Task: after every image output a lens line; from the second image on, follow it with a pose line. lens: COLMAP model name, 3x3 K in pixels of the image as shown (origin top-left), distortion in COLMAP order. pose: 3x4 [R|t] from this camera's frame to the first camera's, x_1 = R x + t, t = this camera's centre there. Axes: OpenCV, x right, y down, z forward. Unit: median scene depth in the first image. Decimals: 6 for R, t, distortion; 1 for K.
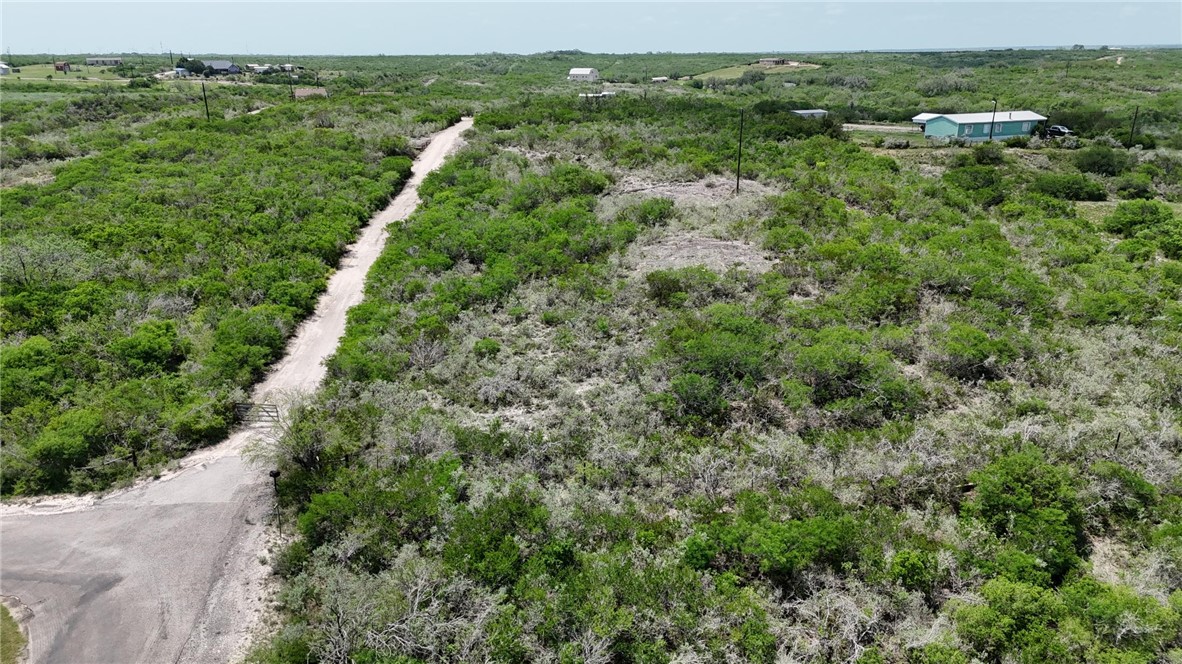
lens RADIAL K [[873.3, 0, 587.2], [0, 873.3, 328.9], [0, 0, 1]] dist [0.073651, -0.074124]
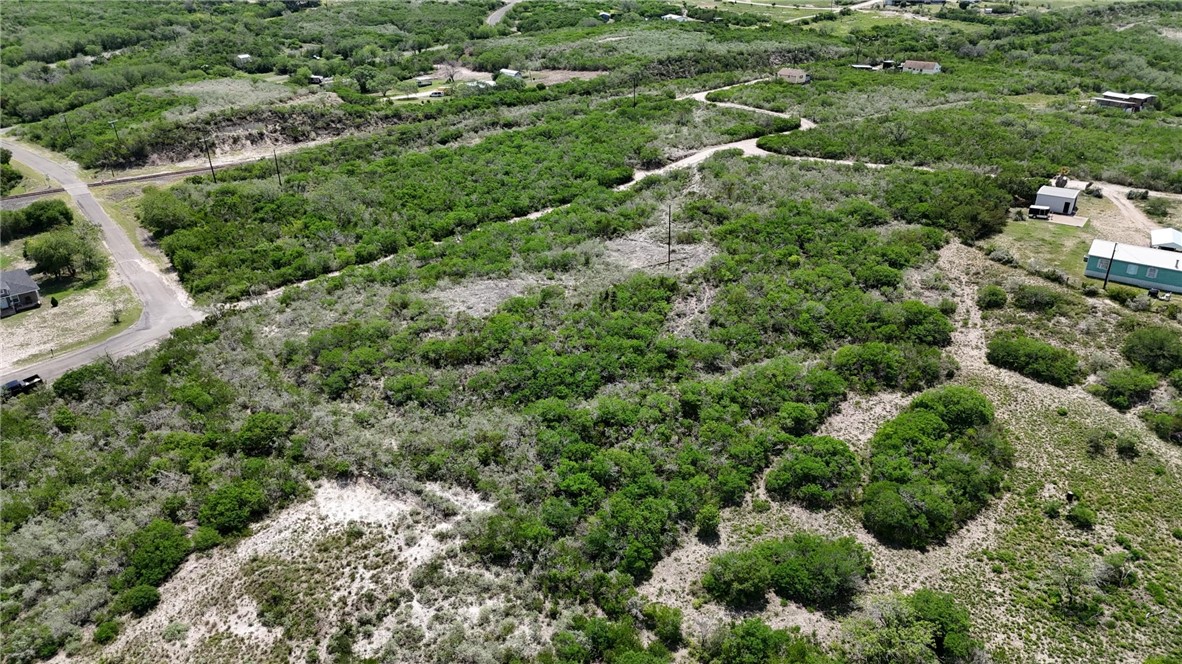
lens RADIAL K [[873.3, 0, 588.3], [0, 873.3, 333.4], [0, 0, 1]] dist [0.073651, -0.074124]
pose [[0.594633, 0.348619, -0.724483, 1.065162], [-0.242815, 0.936894, 0.251536, -0.348182], [0.766455, 0.026344, 0.641758, 0.052201]]
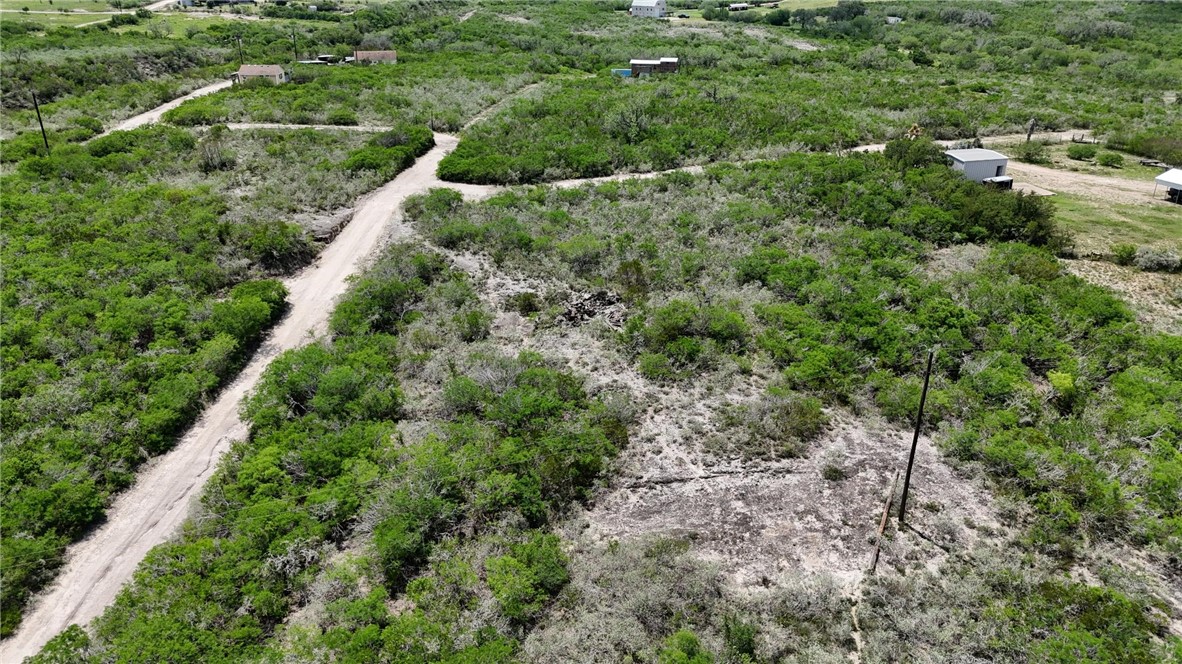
lens RADIAL K [[873.3, 0, 588.1], [0, 873.3, 323.4], [0, 0, 1]] dist [0.073651, -0.074124]
pose [[0.996775, 0.039755, -0.069709, 0.042399], [-0.033191, 0.995120, 0.092919, -0.277687], [0.073063, -0.090305, 0.993230, 0.546440]]
